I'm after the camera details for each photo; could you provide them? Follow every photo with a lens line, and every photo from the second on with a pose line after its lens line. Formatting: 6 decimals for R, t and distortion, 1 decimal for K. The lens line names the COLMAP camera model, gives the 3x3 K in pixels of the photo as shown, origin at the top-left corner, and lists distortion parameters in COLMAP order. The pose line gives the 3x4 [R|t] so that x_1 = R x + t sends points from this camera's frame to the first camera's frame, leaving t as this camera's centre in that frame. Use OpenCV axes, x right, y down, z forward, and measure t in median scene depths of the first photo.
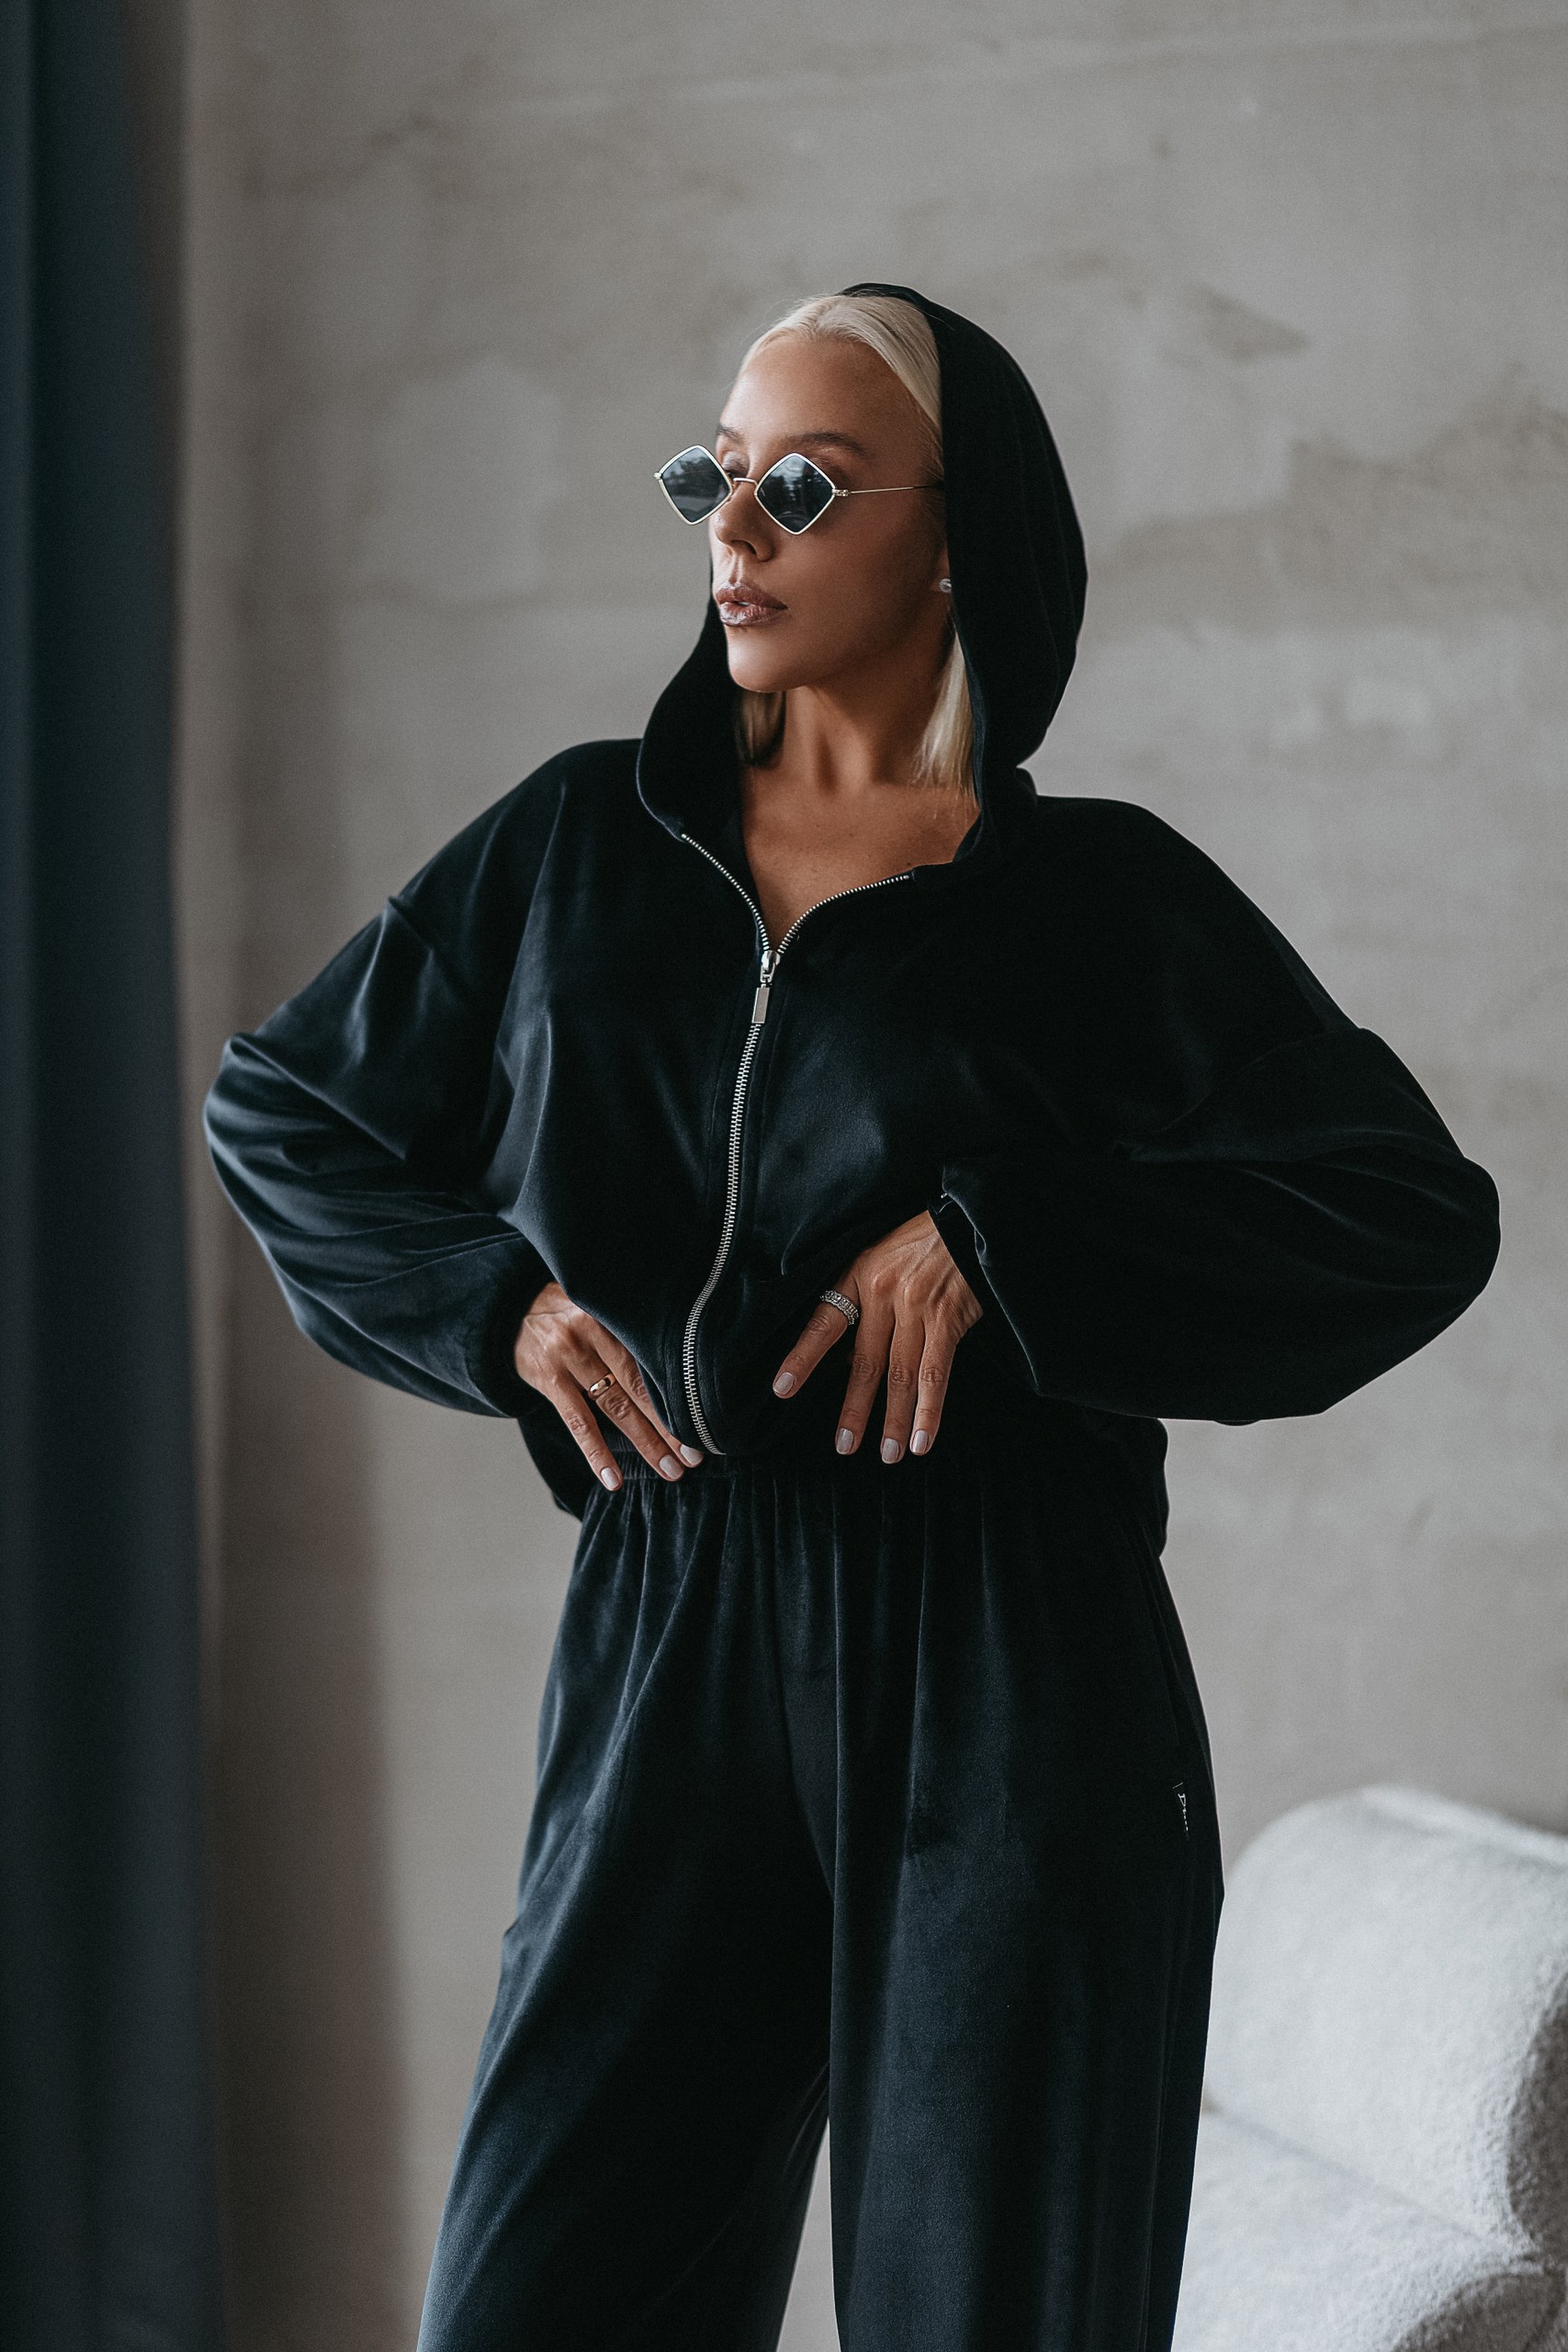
lens RADIAL K [[5426.0, 0, 868.5], [0, 5426.0, 1234.4], [0, 0, 1]] dist [0.049502, 0.000000]
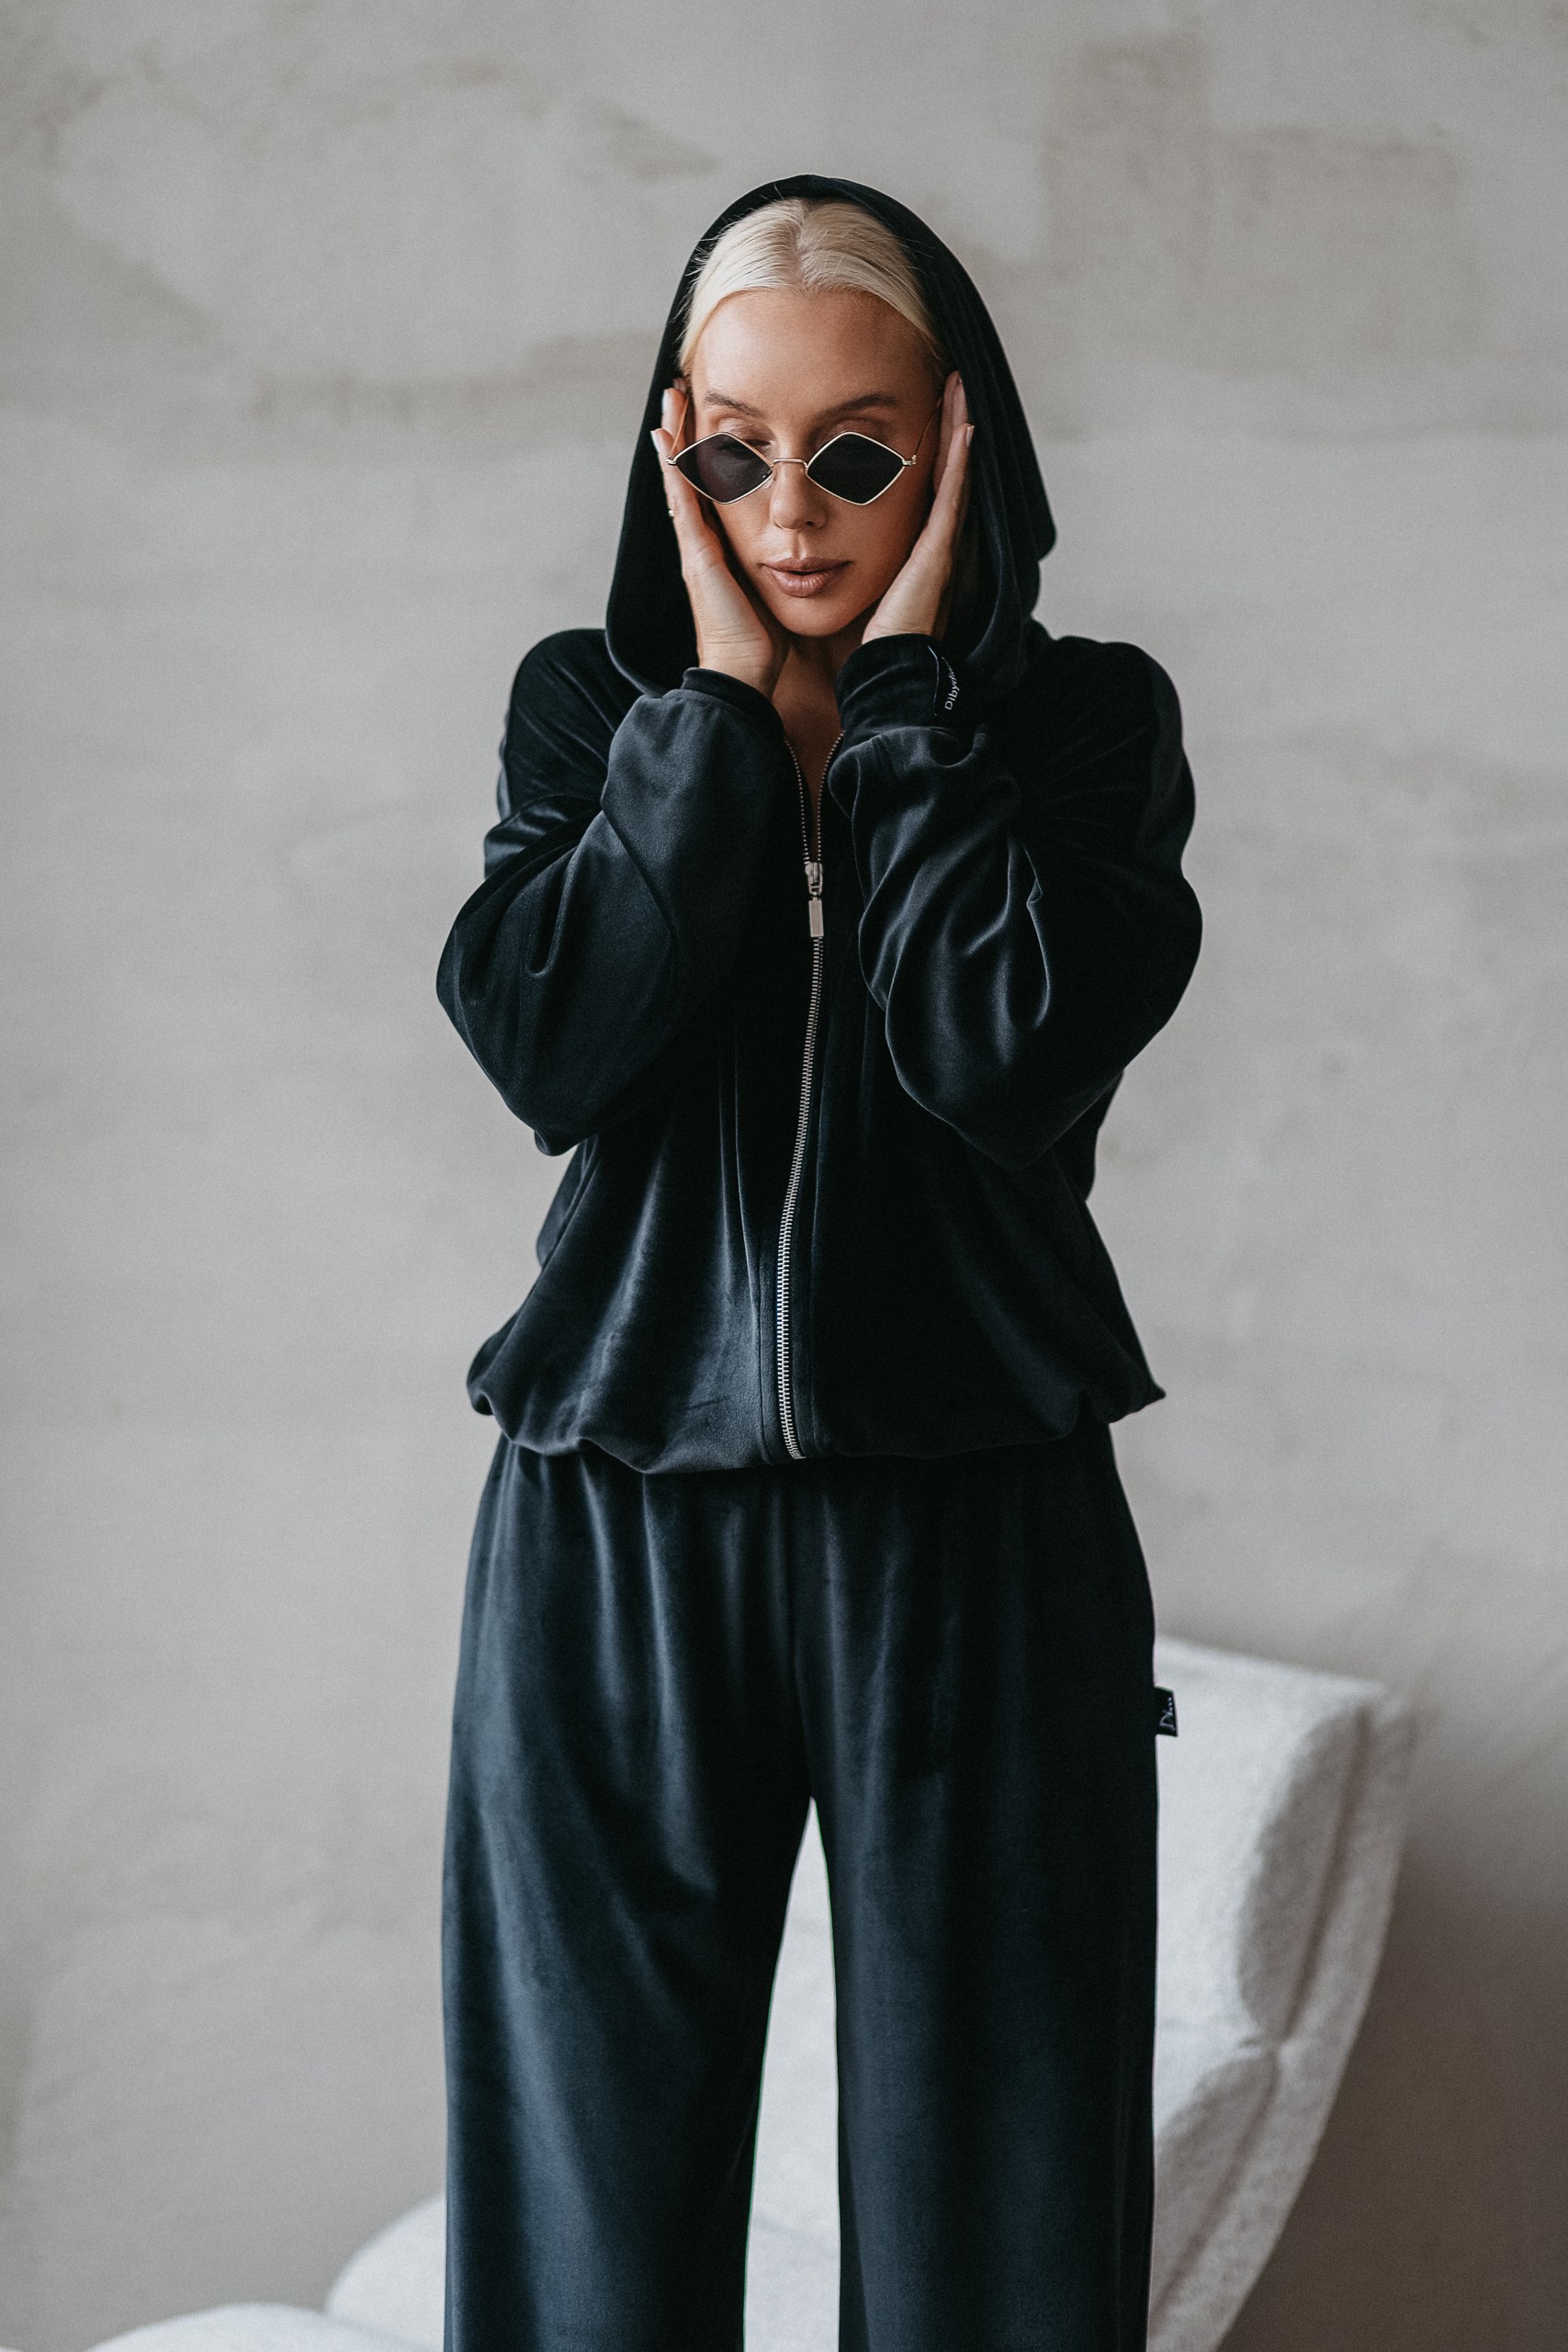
lens RADIAL K [[5426.0, 0, 779.2], [0, 5426.0, 1205.5], [0, 0, 1]] dist [0.049502, 0.000000]
pose [[0.930580, -0.039433, 0.363959, -0.287336], [0.015213, 0.997489, 0.069175, -0.041639], [-0.365772, -0.058836, 0.928843, 0.047486]]
